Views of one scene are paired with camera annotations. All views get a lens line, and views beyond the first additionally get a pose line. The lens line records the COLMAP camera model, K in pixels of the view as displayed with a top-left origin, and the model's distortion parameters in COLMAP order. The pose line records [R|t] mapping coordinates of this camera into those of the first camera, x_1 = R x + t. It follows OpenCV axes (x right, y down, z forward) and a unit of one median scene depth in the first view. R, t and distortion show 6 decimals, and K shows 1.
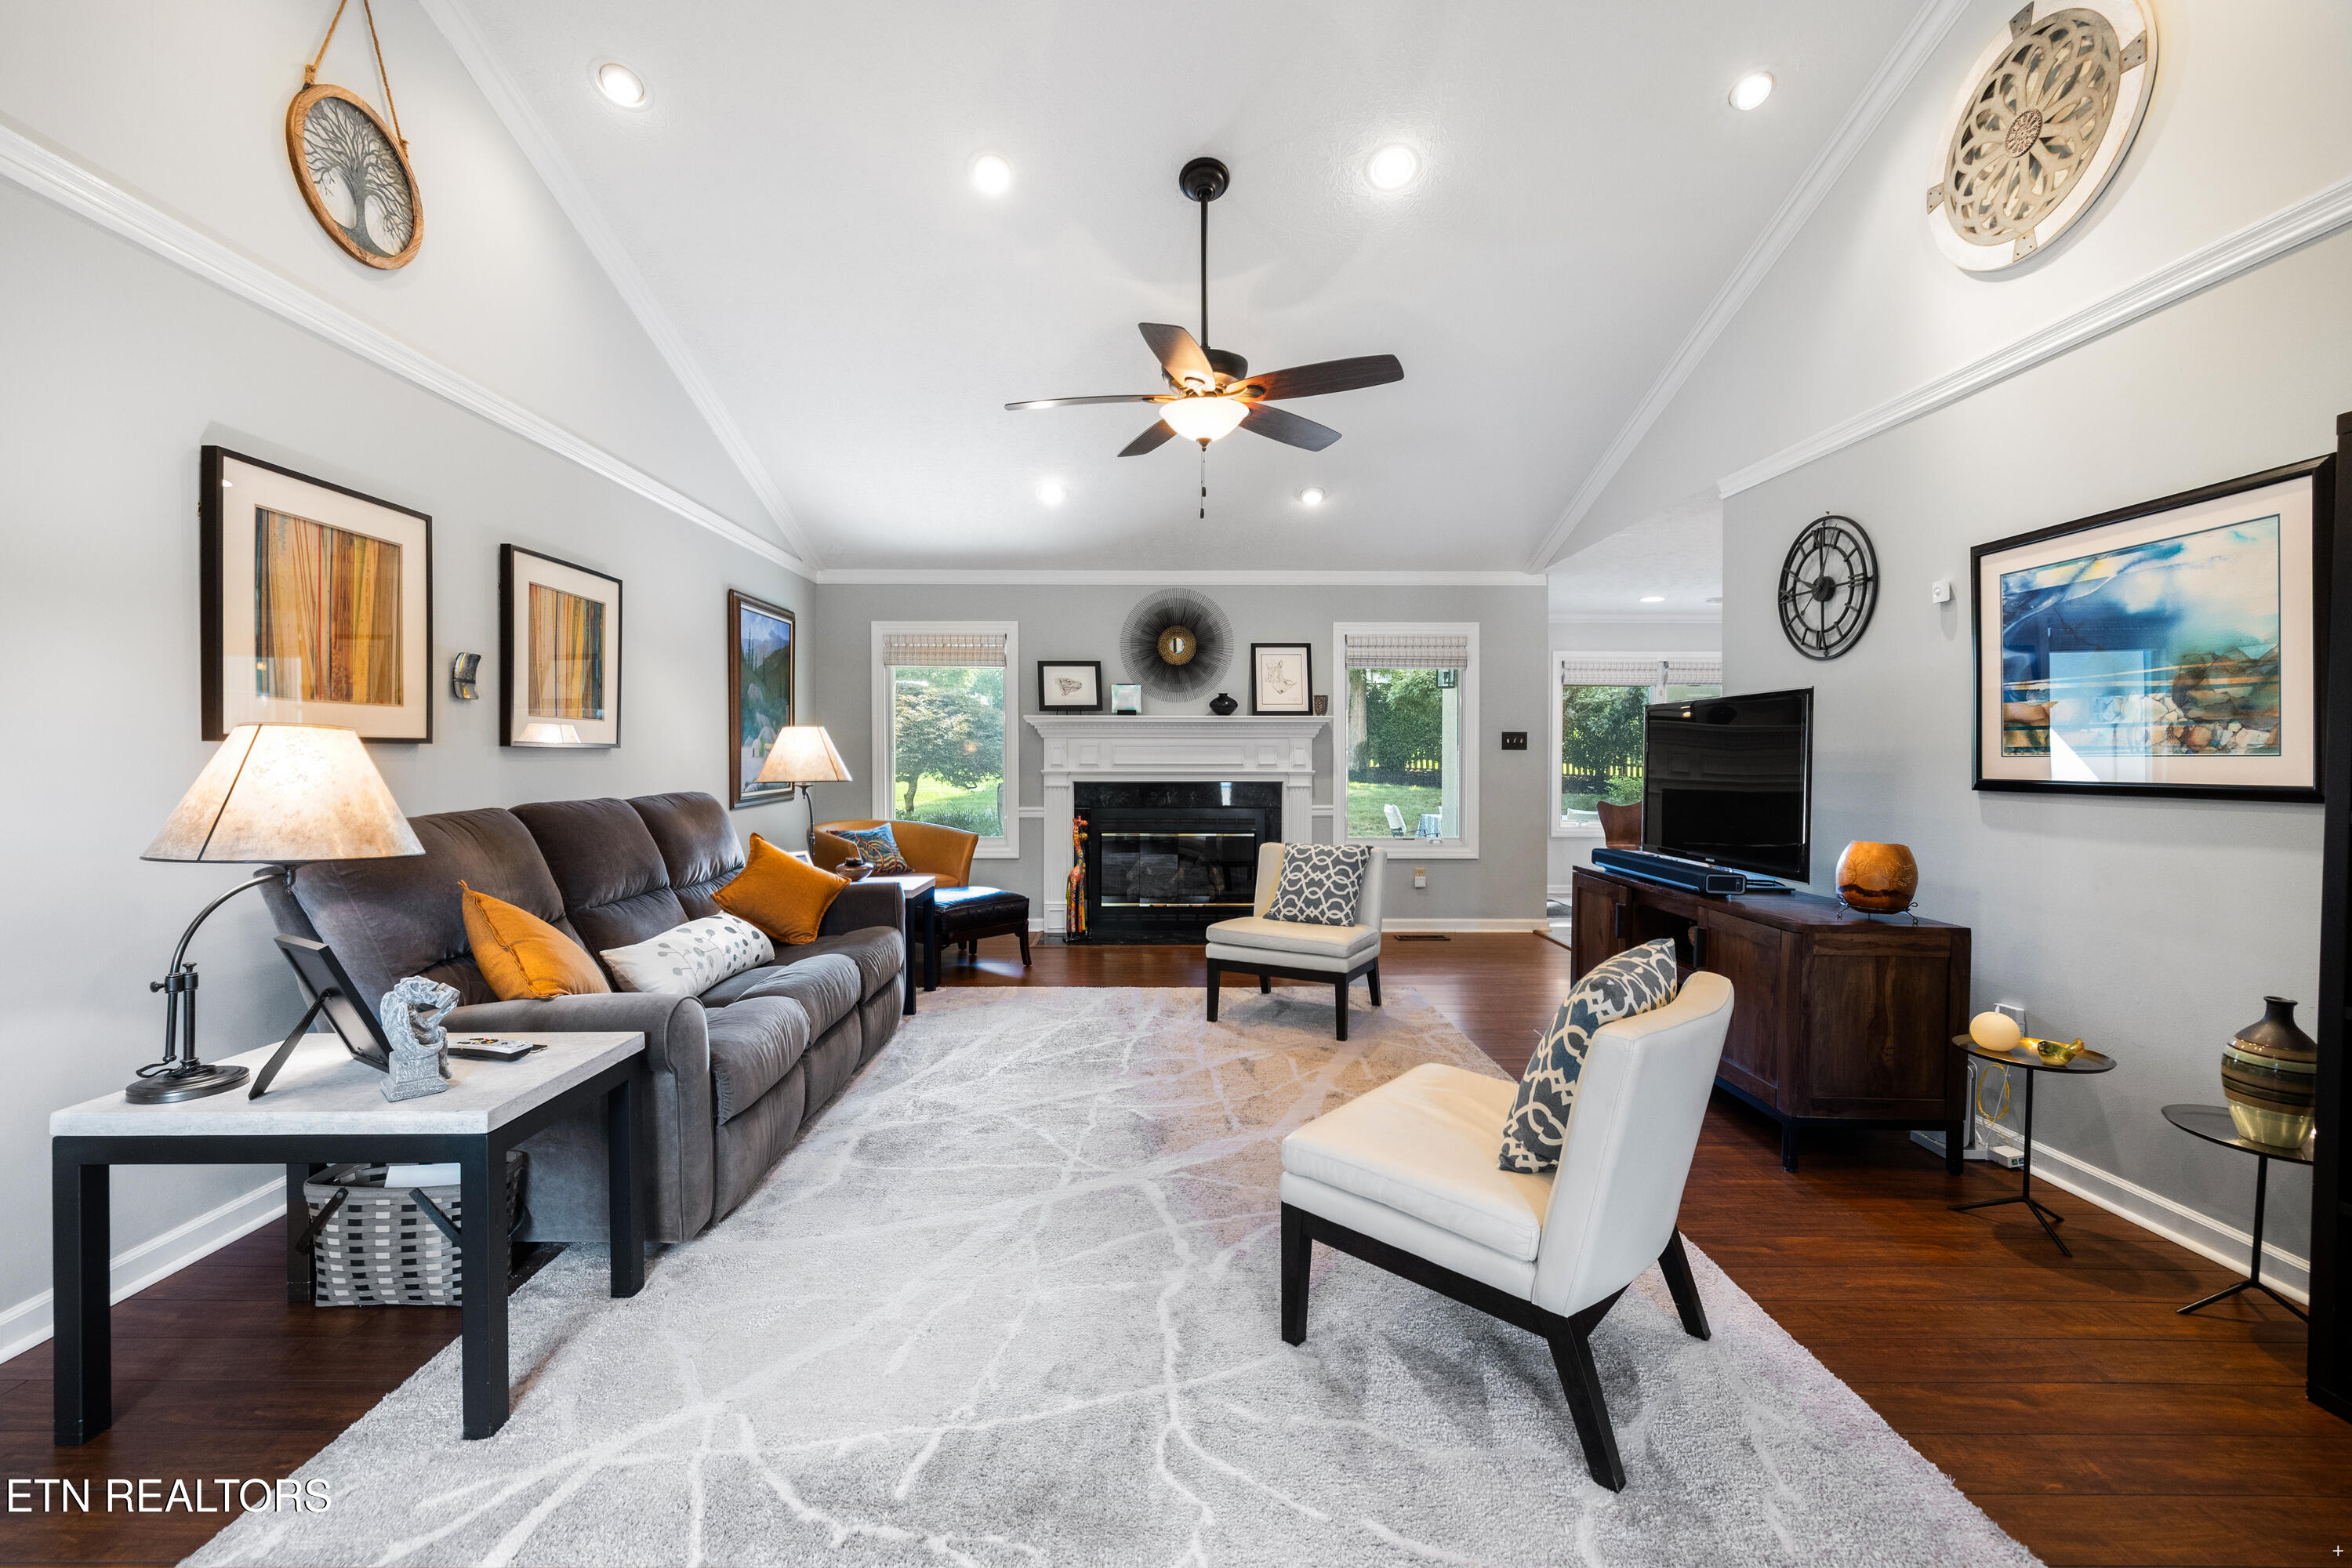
lens RADIAL K [[994.4, 0, 1152.7], [0, 994.4, 767.3], [0, 0, 1]] dist [0.000464, 0.000904]
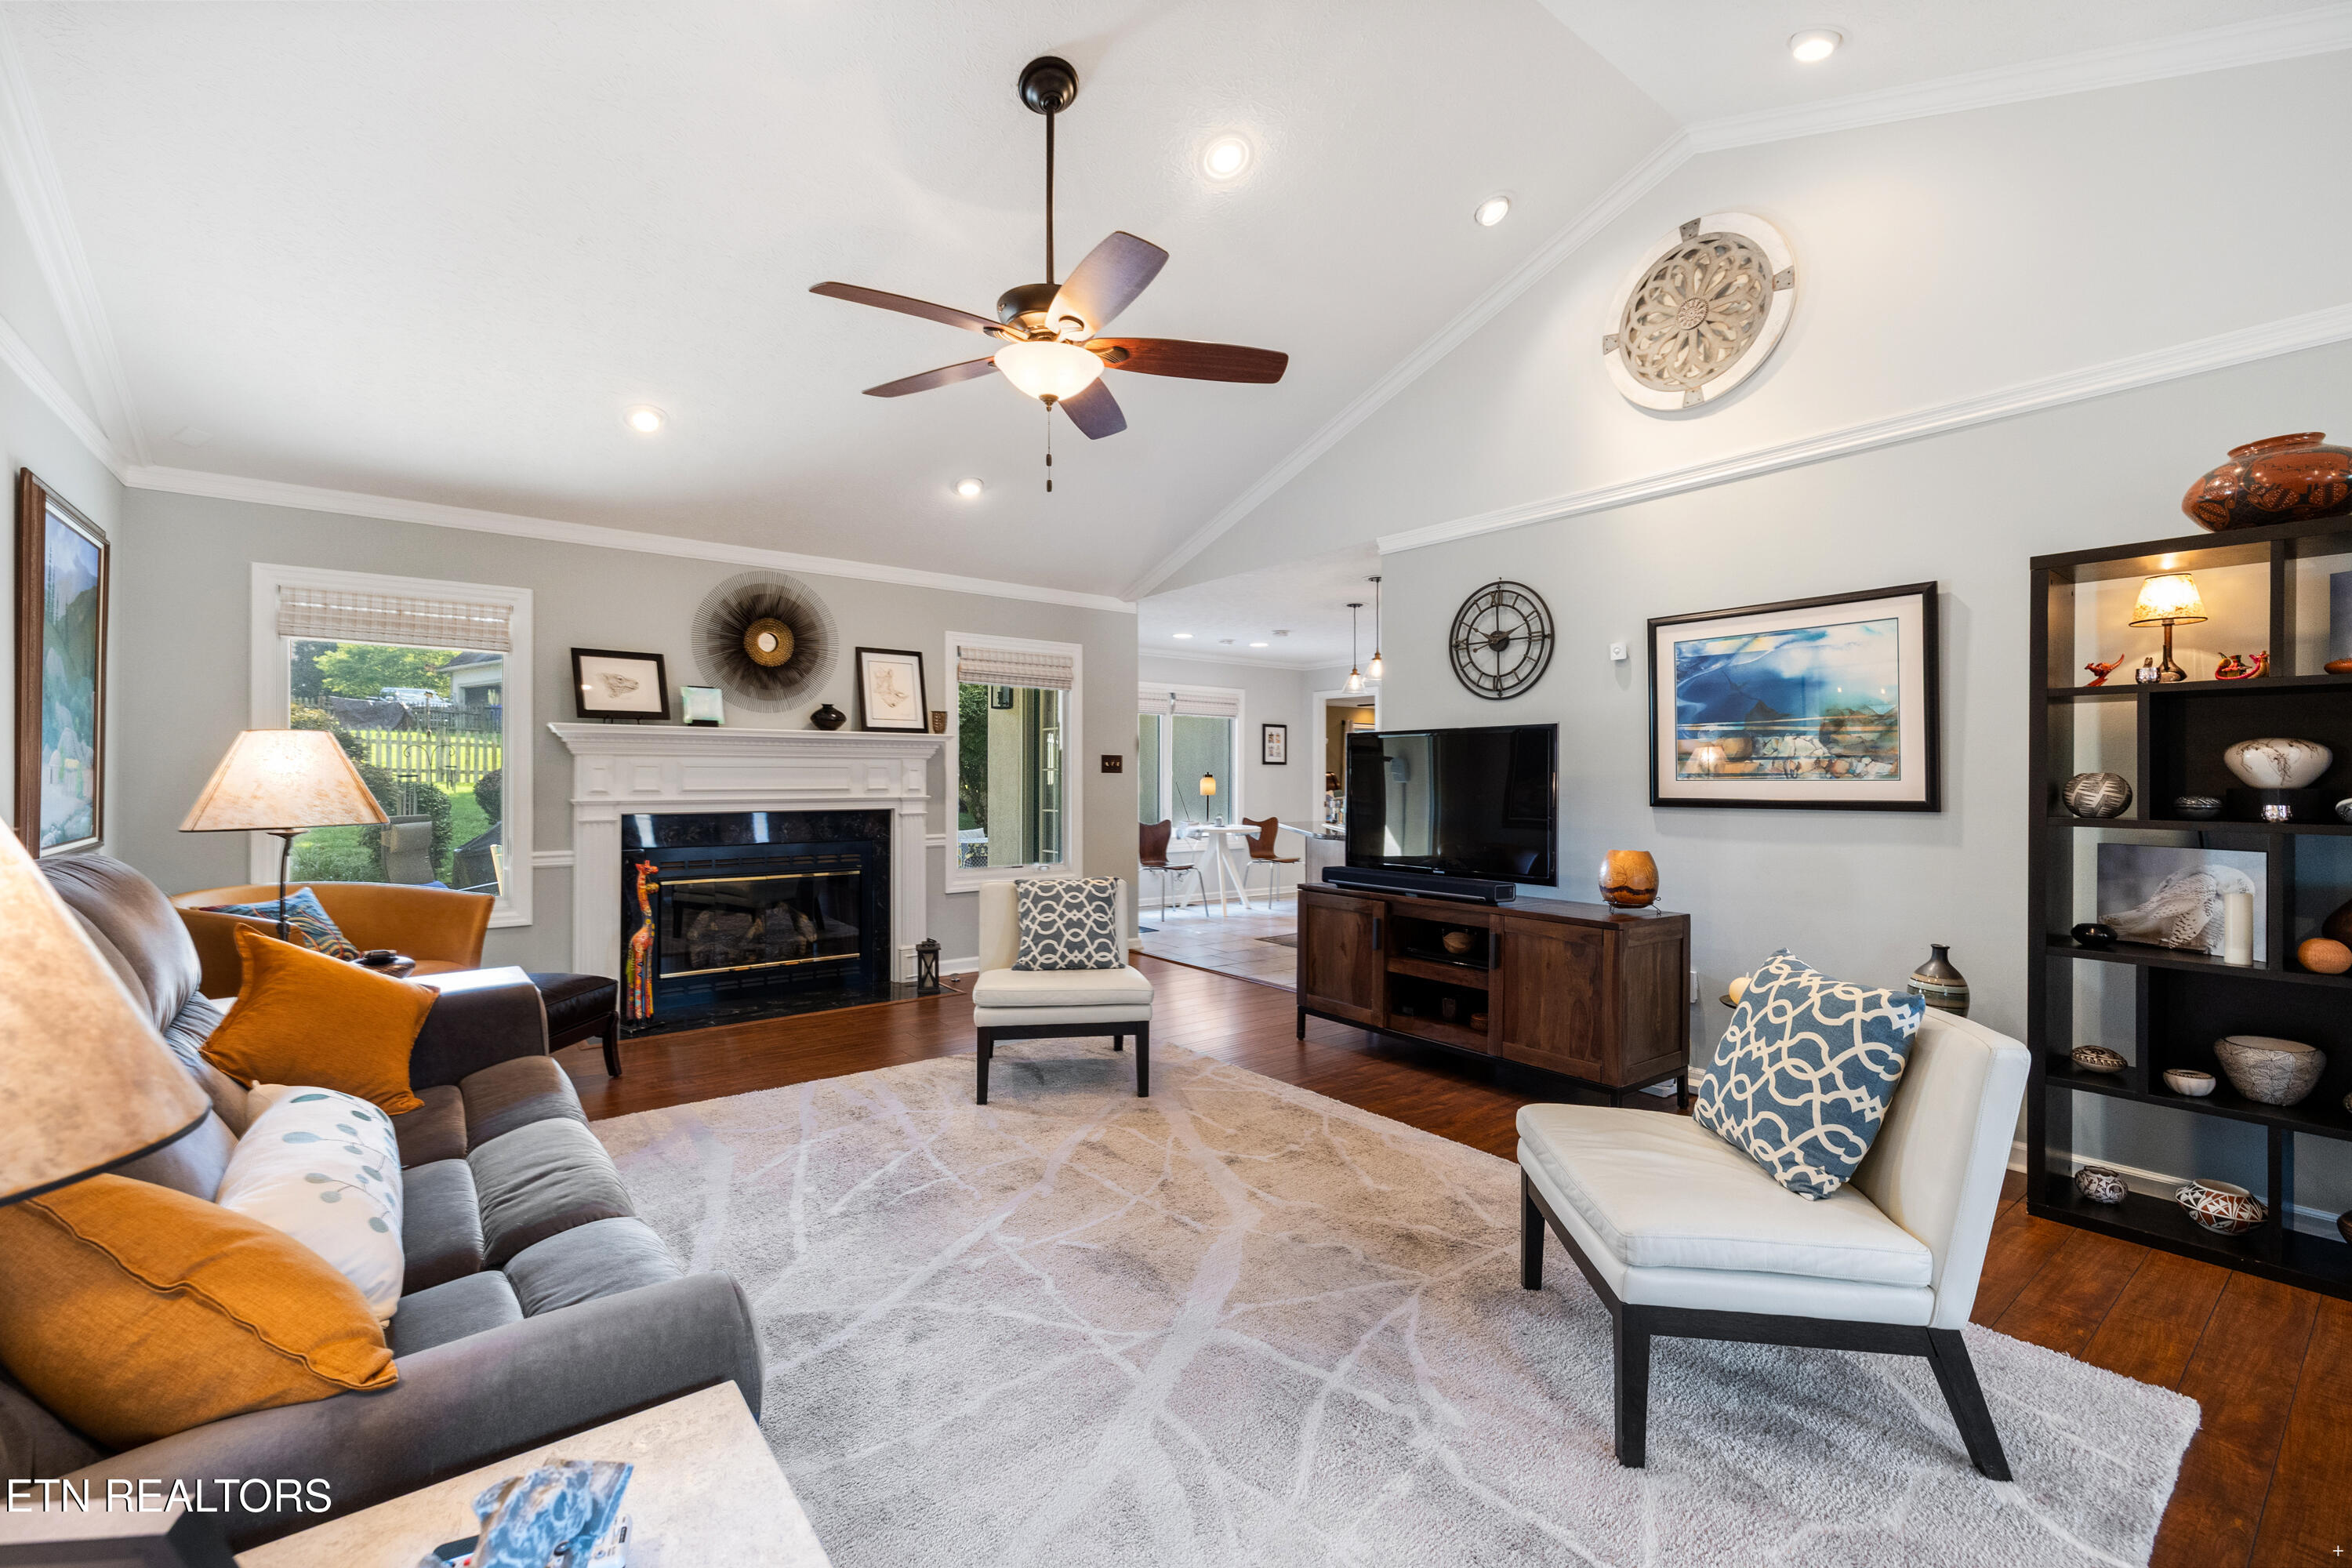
lens RADIAL K [[994.4, 0, 1169.0], [0, 994.4, 770.7], [0, 0, 1]] dist [0.000464, 0.000904]
pose [[0.789756, 0.003714, 0.613410, -0.377912], [0.007271, 0.999855, -0.015416, -0.006767], [-0.613378, 0.016635, 0.789614, 0.296563]]
